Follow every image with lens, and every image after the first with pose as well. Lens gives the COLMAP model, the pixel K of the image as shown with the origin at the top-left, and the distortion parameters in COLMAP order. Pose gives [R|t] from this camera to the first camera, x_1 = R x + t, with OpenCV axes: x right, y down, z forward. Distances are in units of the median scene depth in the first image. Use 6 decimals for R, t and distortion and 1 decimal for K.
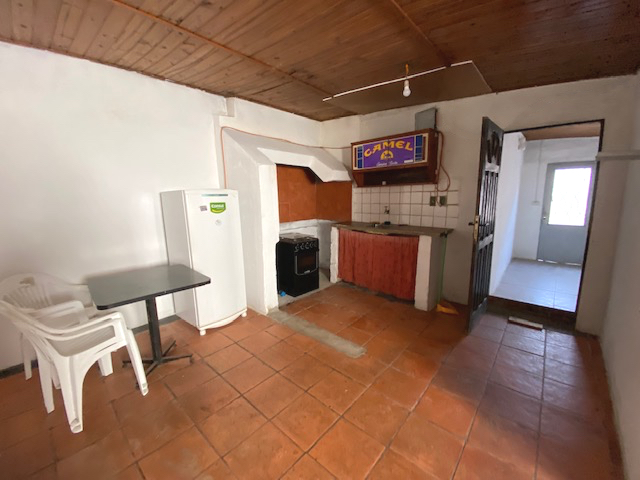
lens RADIAL K [[257.2, 0, 320.8], [0, 257.2, 240.9], [0, 0, 1]] dist [-0.000534, -0.000803]
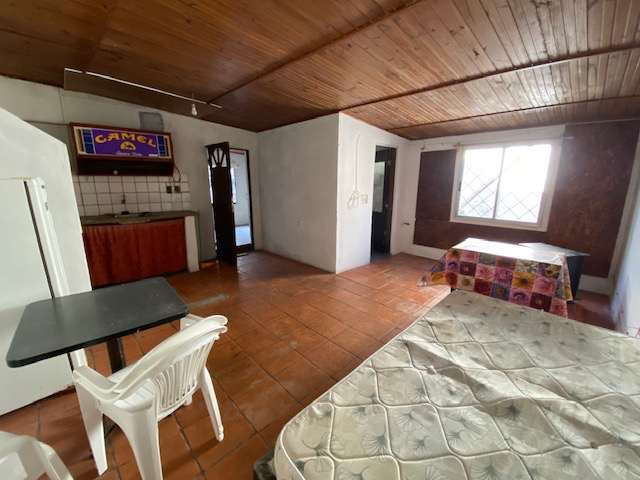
lens RADIAL K [[257.2, 0, 322.1], [0, 257.2, 237.8], [0, 0, 1]] dist [-0.000534, -0.000803]
pose [[0.067648, -0.201020, 0.977248, -0.781194], [0.166779, 0.967989, 0.187571, -0.040019], [-0.983671, 0.150295, 0.099008, 0.184433]]
